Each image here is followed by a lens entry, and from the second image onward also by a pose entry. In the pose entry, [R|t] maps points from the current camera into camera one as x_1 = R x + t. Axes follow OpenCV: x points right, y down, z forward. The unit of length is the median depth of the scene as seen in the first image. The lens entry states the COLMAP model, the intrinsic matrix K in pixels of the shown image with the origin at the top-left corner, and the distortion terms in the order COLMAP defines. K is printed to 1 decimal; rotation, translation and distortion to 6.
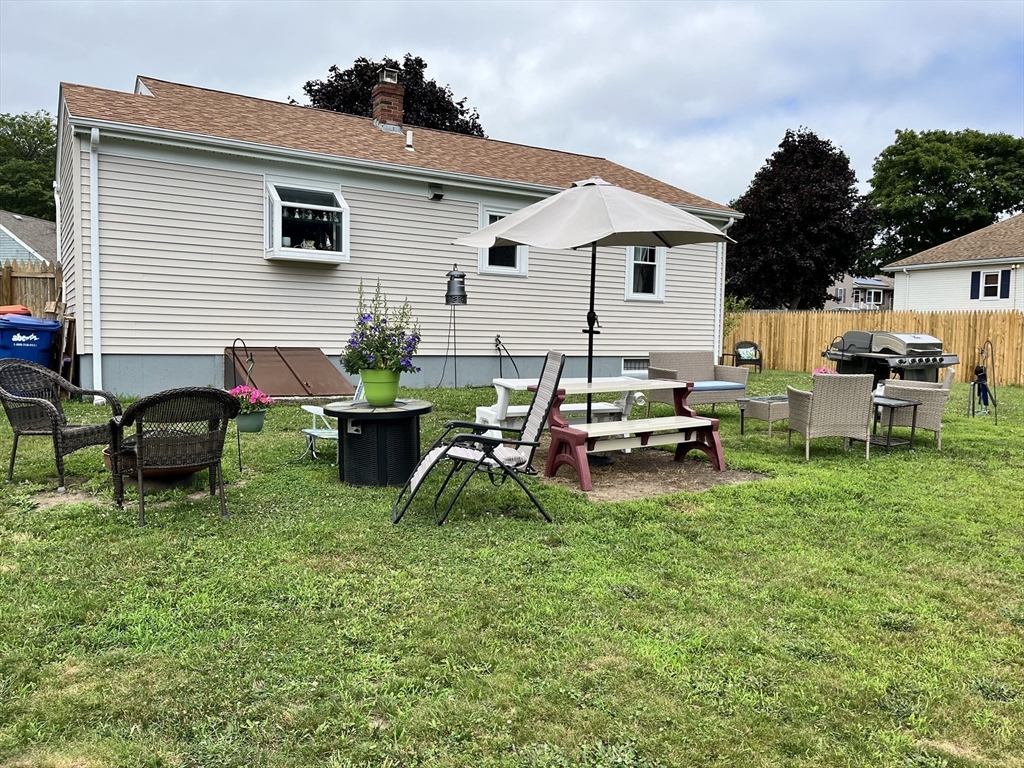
lens RADIAL K [[778.3, 0, 520.6], [0, 778.3, 386.3], [0, 0, 1]] dist [0.062008, -0.077166]
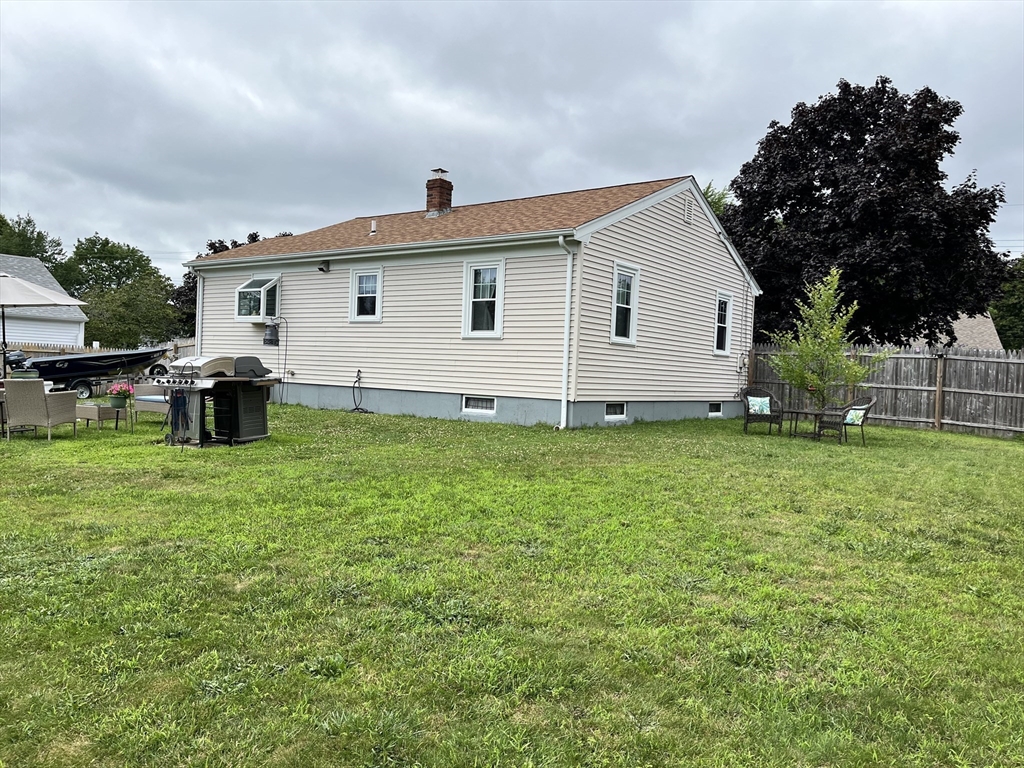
lens RADIAL K [[778.3, 0, 520.6], [0, 778.3, 386.3], [0, 0, 1]] dist [0.062008, -0.077166]
pose [[0.381674, 0.010525, -0.924237, 1.096141], [-0.093778, 0.995216, -0.027393, -0.027553], [0.919527, 0.097128, 0.380835, 0.687662]]
